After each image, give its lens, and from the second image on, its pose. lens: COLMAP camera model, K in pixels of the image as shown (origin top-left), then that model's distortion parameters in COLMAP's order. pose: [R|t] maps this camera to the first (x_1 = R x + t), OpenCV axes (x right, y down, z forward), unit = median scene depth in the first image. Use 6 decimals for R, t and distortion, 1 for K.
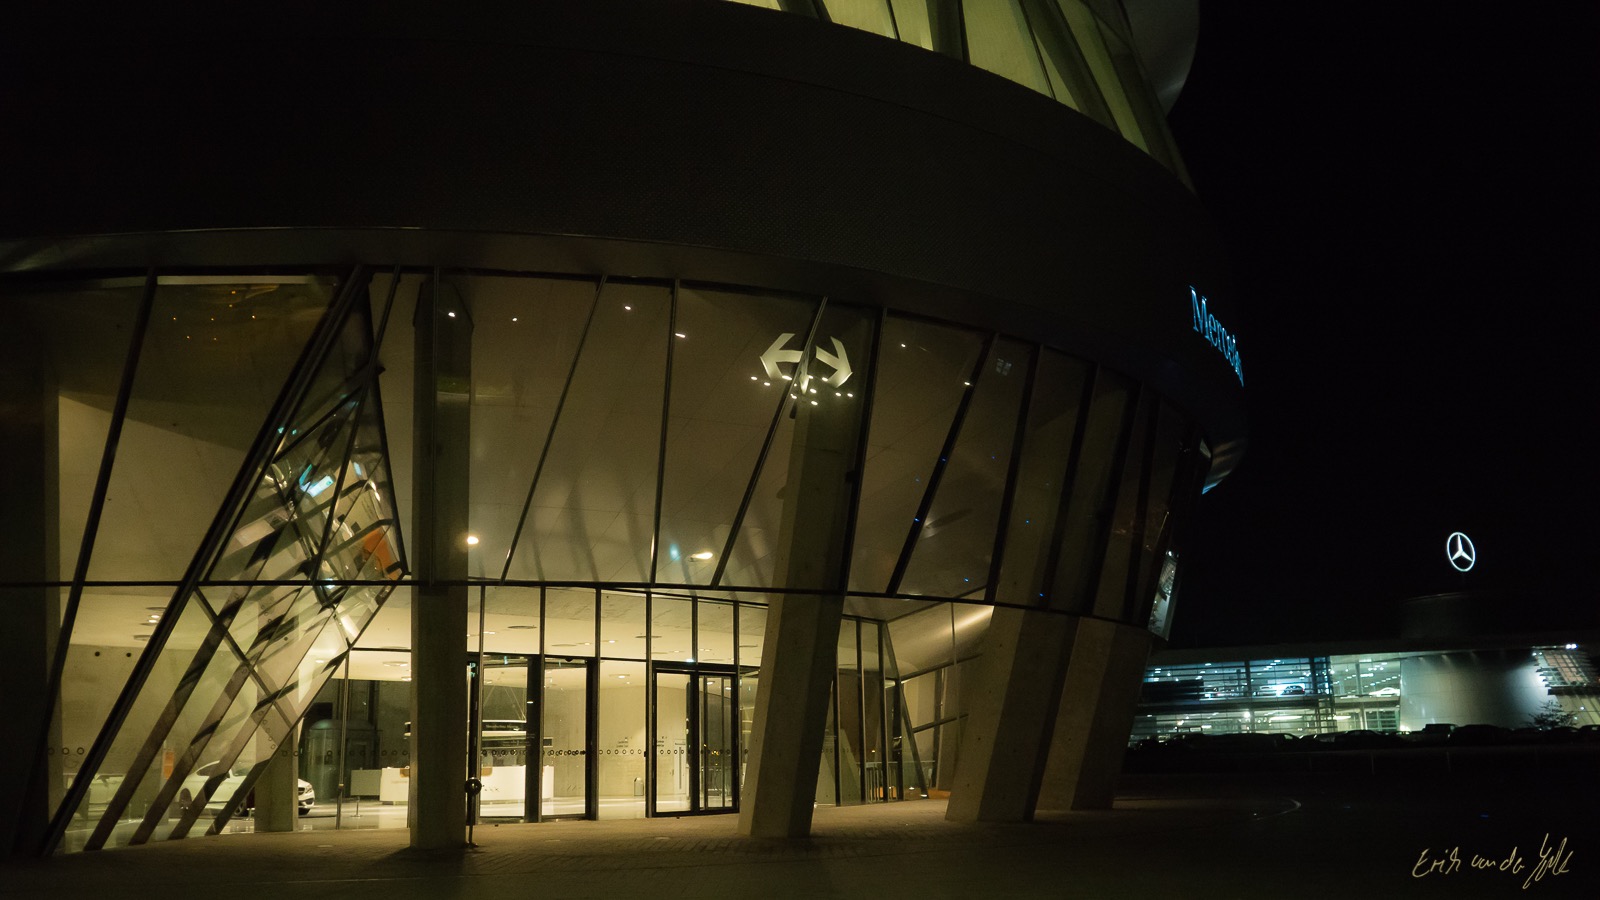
lens RADIAL K [[1309.3, 0, 808.2], [0, 1309.3, 455.1], [0, 0, 1]] dist [-0.086250, 0.086125]
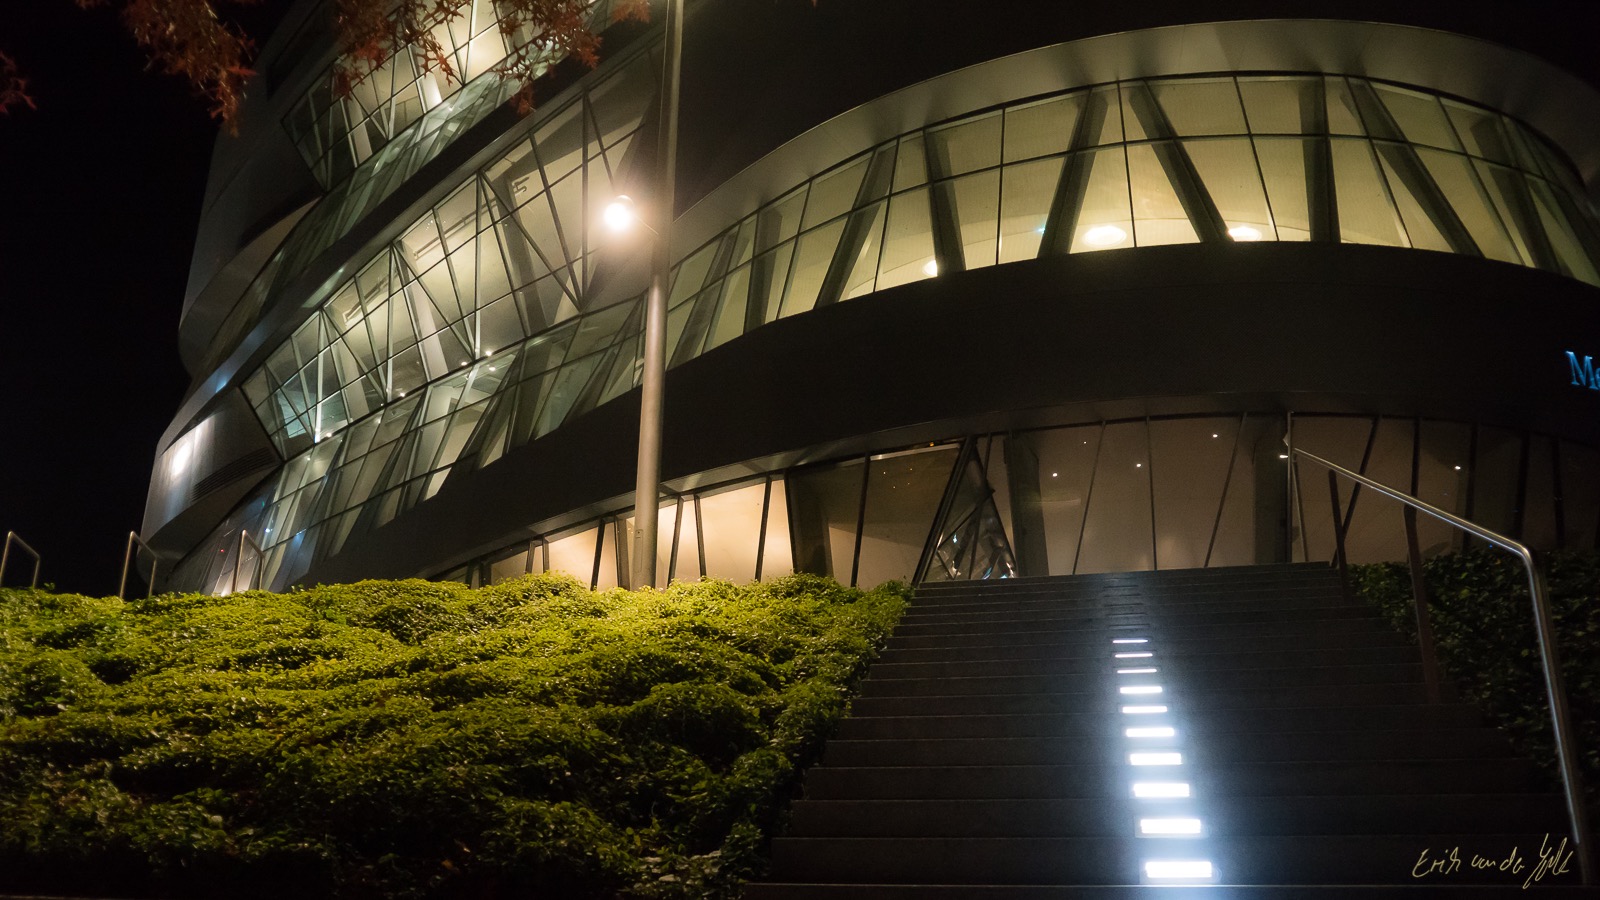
lens RADIAL K [[1275.6, 0, 821.6], [0, 1275.6, 479.1], [0, 0, 1]] dist [-0.103775, 0.113828]
pose [[0.859884, -0.132964, -0.492870, 0.312066], [0.090734, 0.989919, -0.108757, 0.081198], [0.502362, 0.048798, 0.863279, -0.577668]]
